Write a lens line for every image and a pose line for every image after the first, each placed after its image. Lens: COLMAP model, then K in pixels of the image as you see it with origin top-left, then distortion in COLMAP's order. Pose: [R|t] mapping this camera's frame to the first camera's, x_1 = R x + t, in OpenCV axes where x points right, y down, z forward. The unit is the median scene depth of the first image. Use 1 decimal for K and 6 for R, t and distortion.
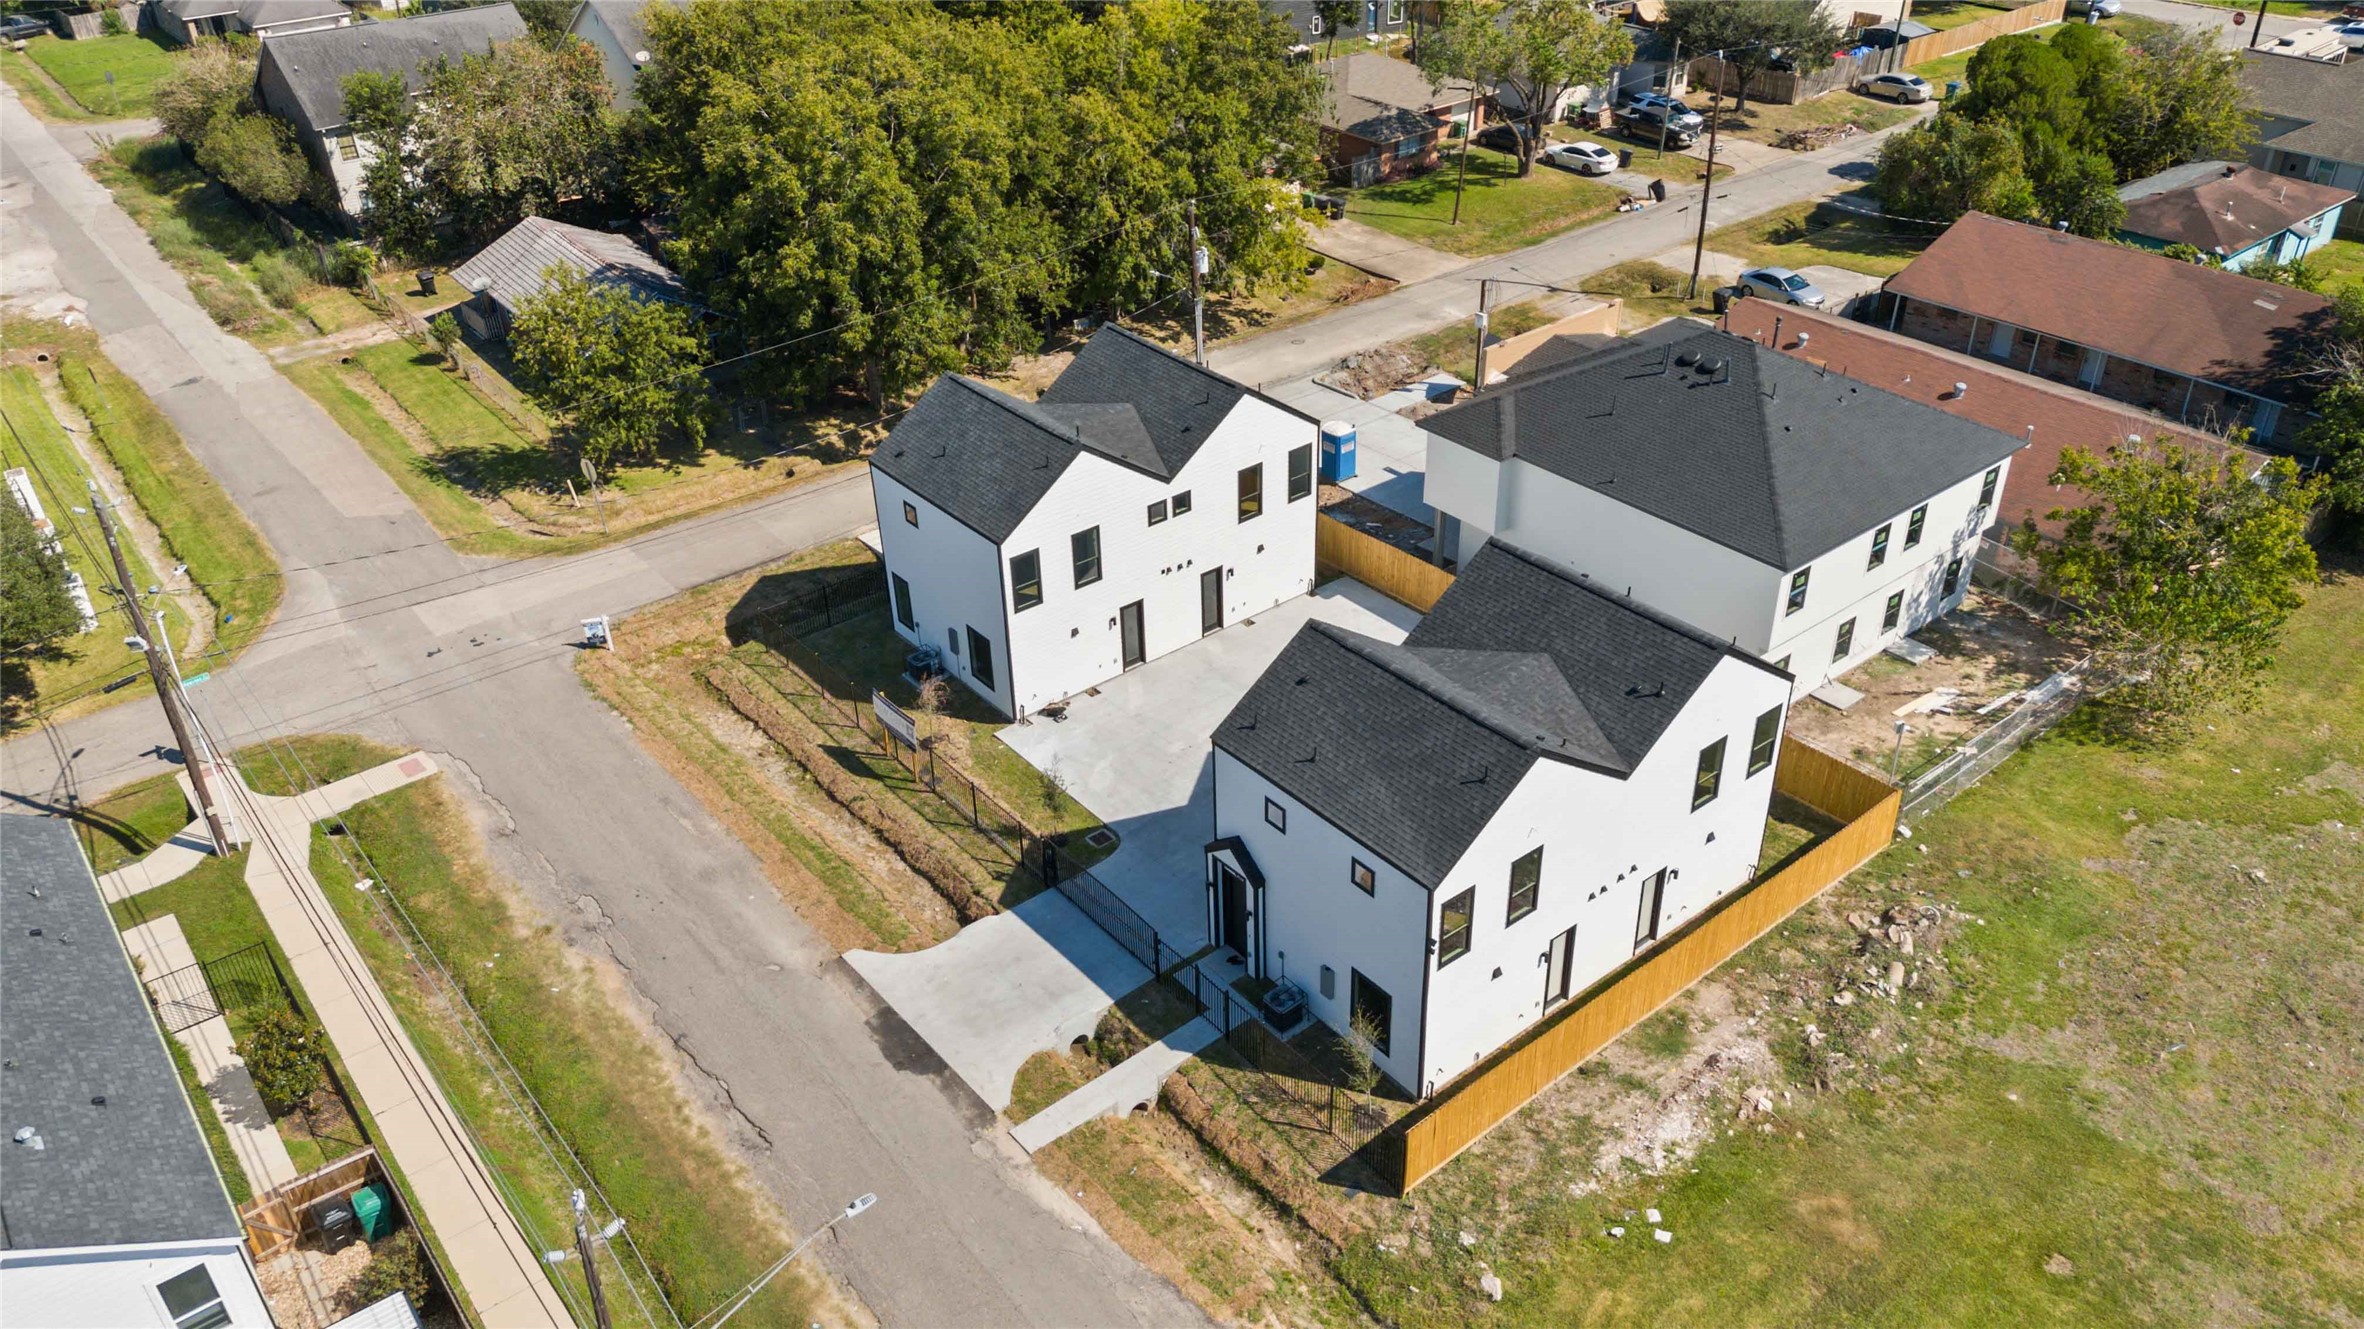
lens RADIAL K [[1745.0, 0, 1192.8], [0, 1745.0, 657.4], [0, 0, 1]] dist [0.063465, -0.037687]
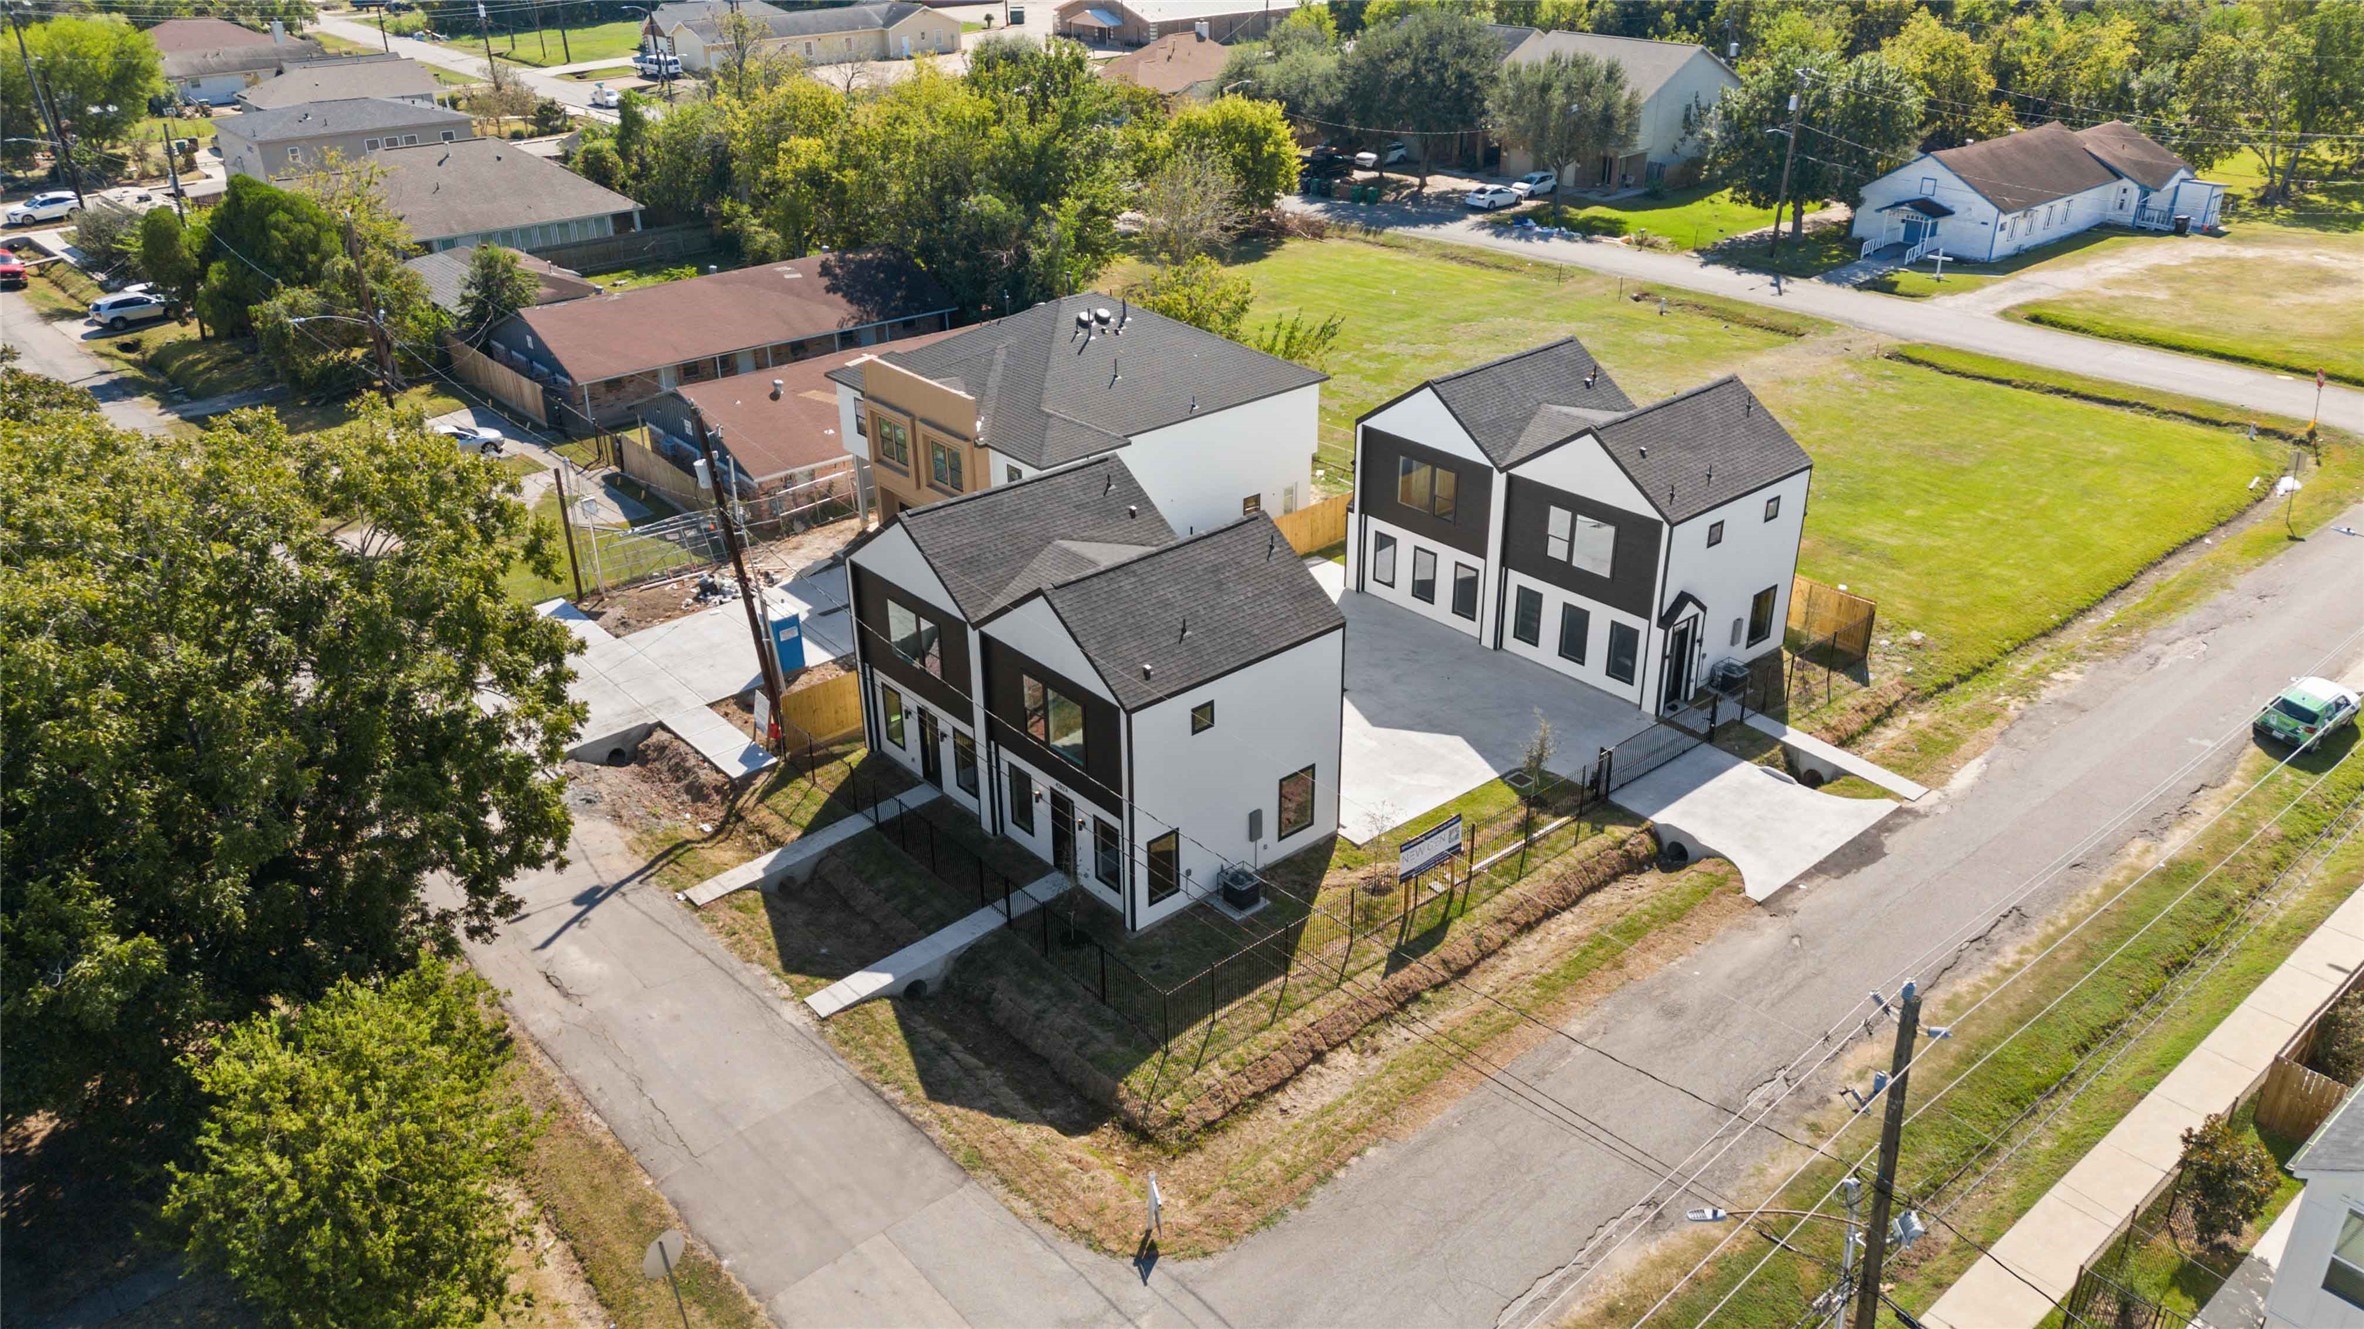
lens RADIAL K [[1763.4, 0, 1186.5], [0, 1763.4, 623.1], [0, 0, 1]] dist [0.117964, -0.209787]
pose [[-0.036274, -0.404355, 0.913882, -0.932409], [0.540504, 0.761246, 0.358274, -0.432143], [-0.840559, 0.506953, 0.190942, 0.892725]]
